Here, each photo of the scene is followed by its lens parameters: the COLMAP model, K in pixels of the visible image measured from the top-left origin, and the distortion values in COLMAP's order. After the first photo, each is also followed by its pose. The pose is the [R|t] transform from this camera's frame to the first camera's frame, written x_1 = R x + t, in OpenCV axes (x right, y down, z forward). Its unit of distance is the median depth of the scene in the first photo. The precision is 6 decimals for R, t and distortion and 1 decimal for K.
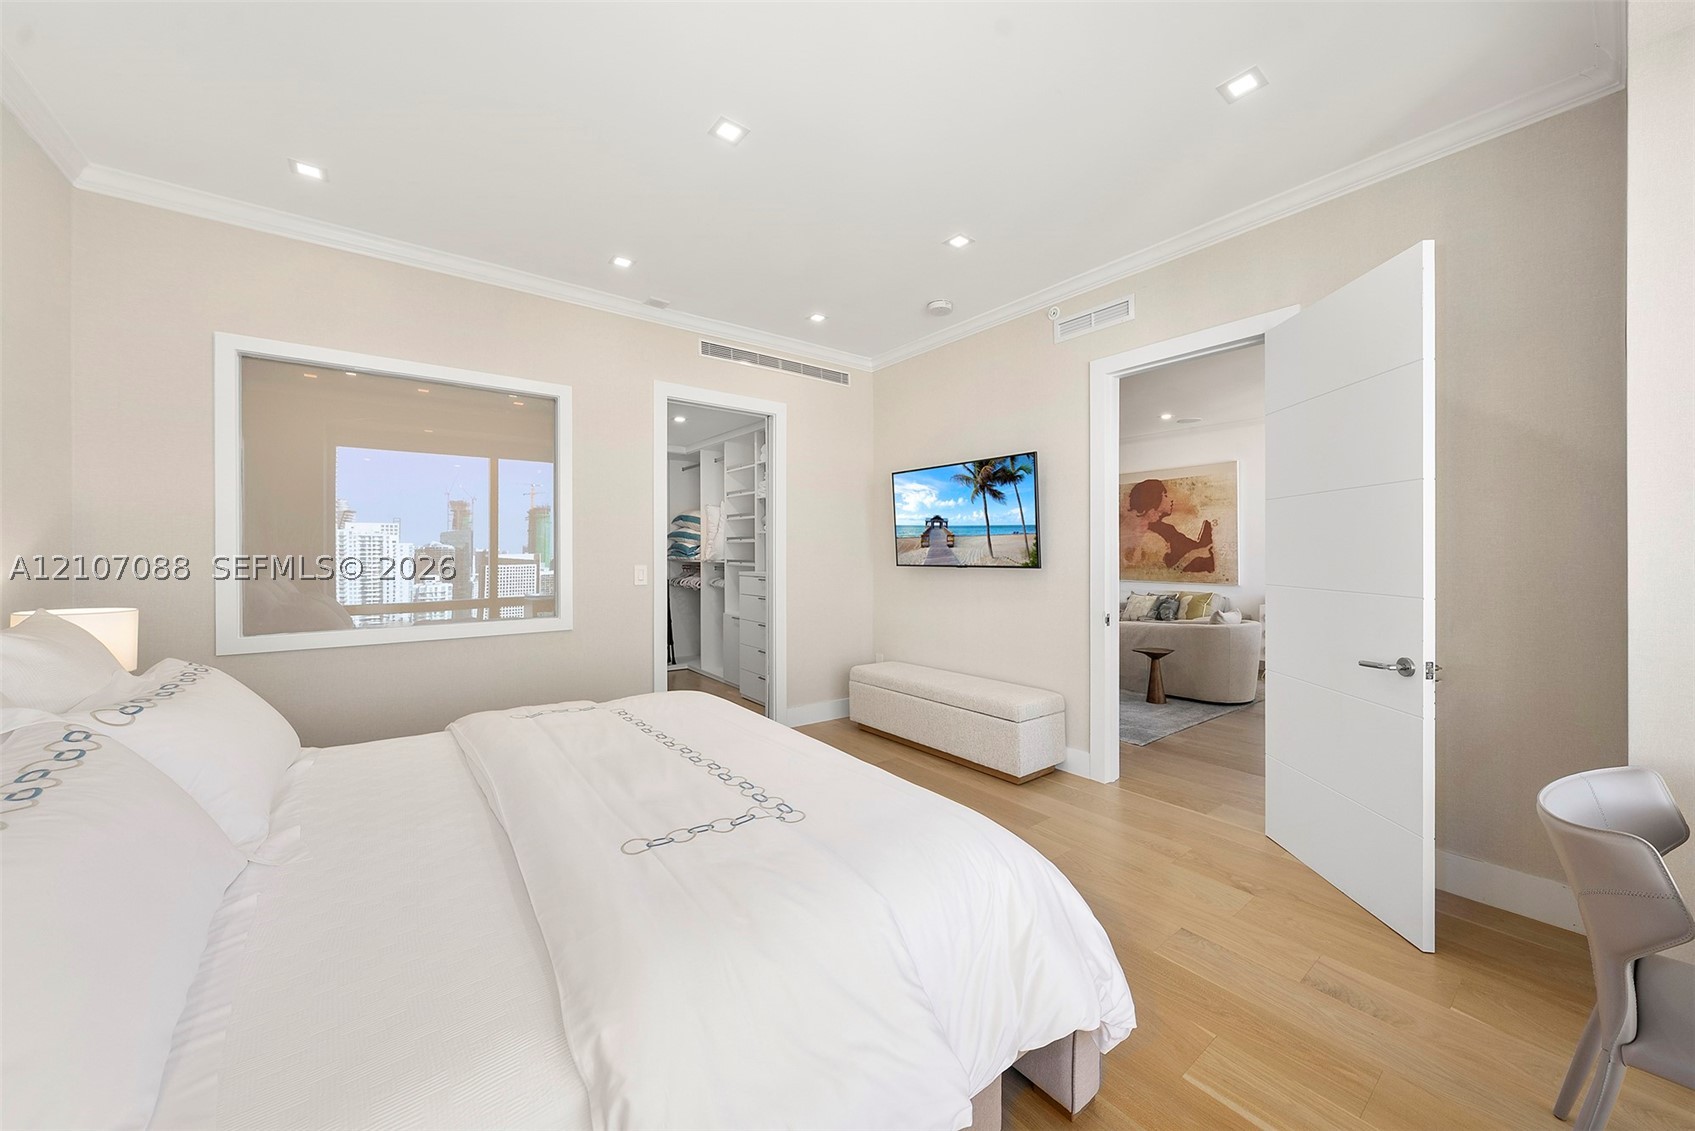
lens RADIAL K [[613.0, 0, 851.1], [0, 613.0, 554.8], [0, 0, 1]] dist [0.000017, -0.000043]
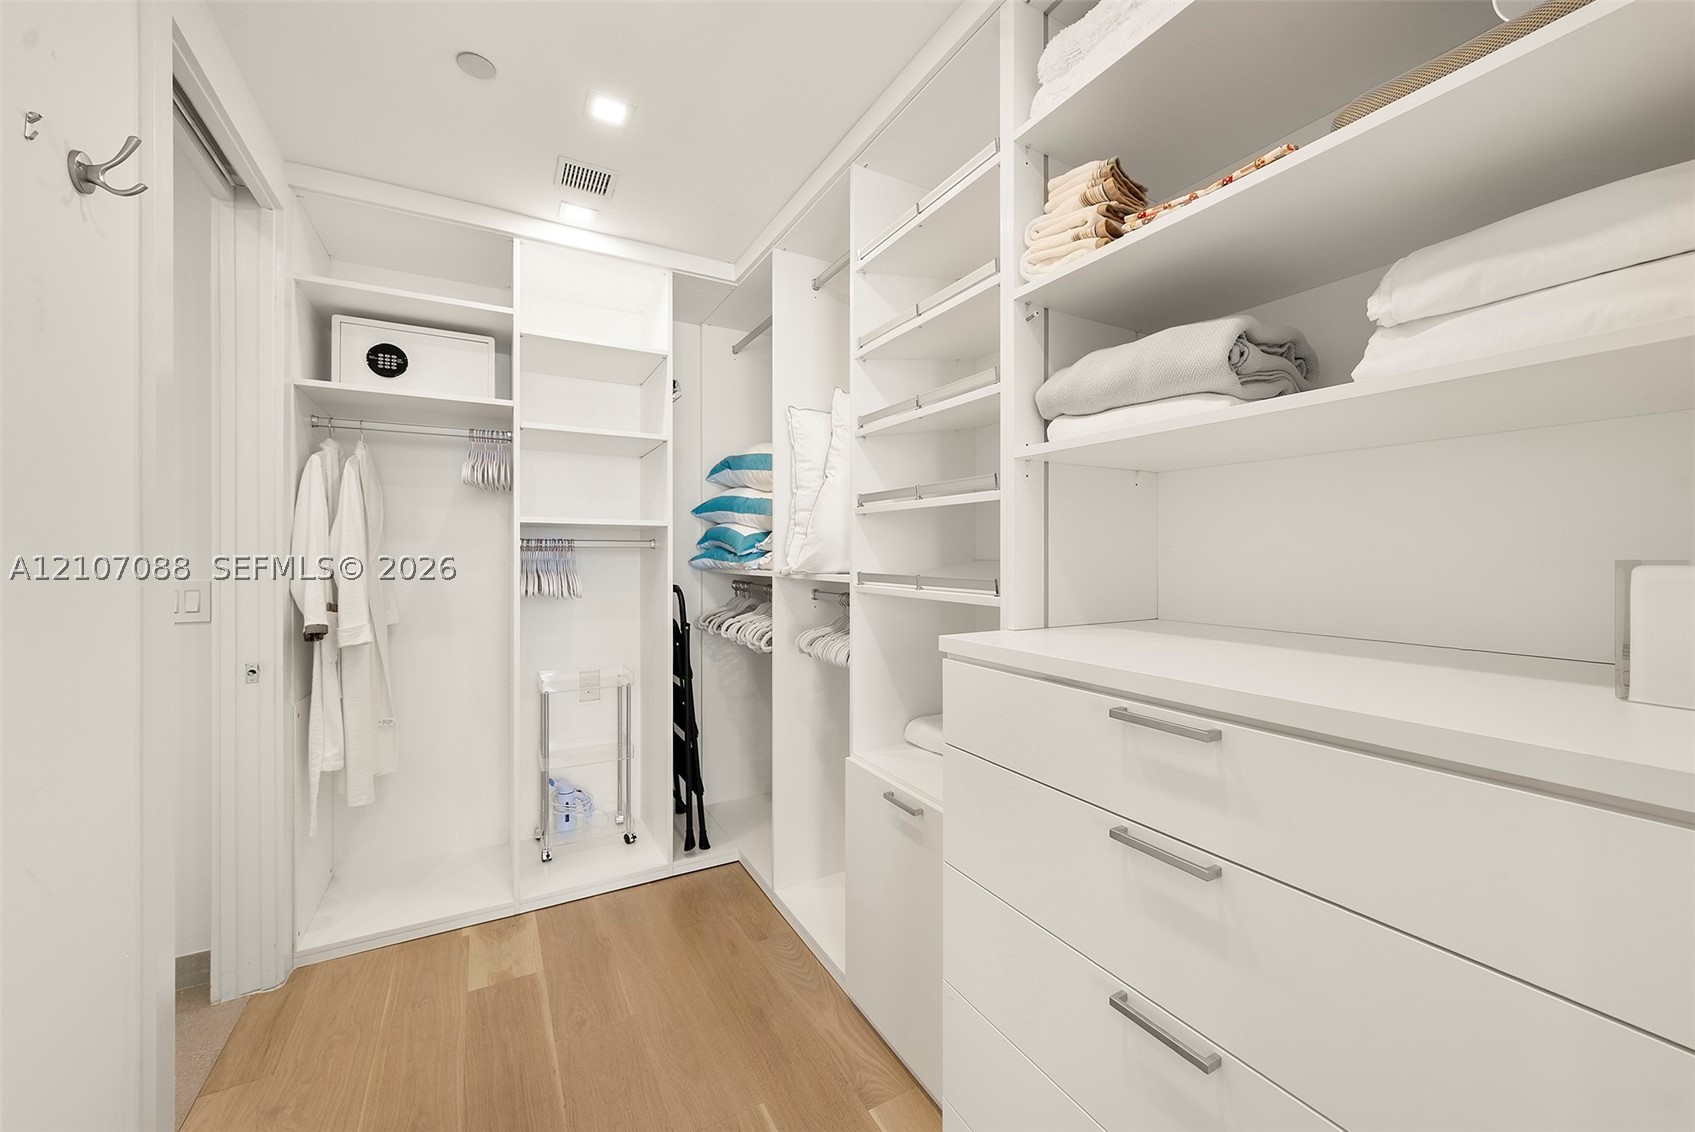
lens RADIAL K [[647.4, 0, 848.8], [0, 647.4, 554.5], [0, 0, 1]] dist [-0.000275, 0.000009]
pose [[0.990582, 0.005178, -0.136822, -0.153022], [-0.005971, 0.999968, -0.005389, 0.001021], [0.136790, 0.006155, 0.990581, 0.643843]]
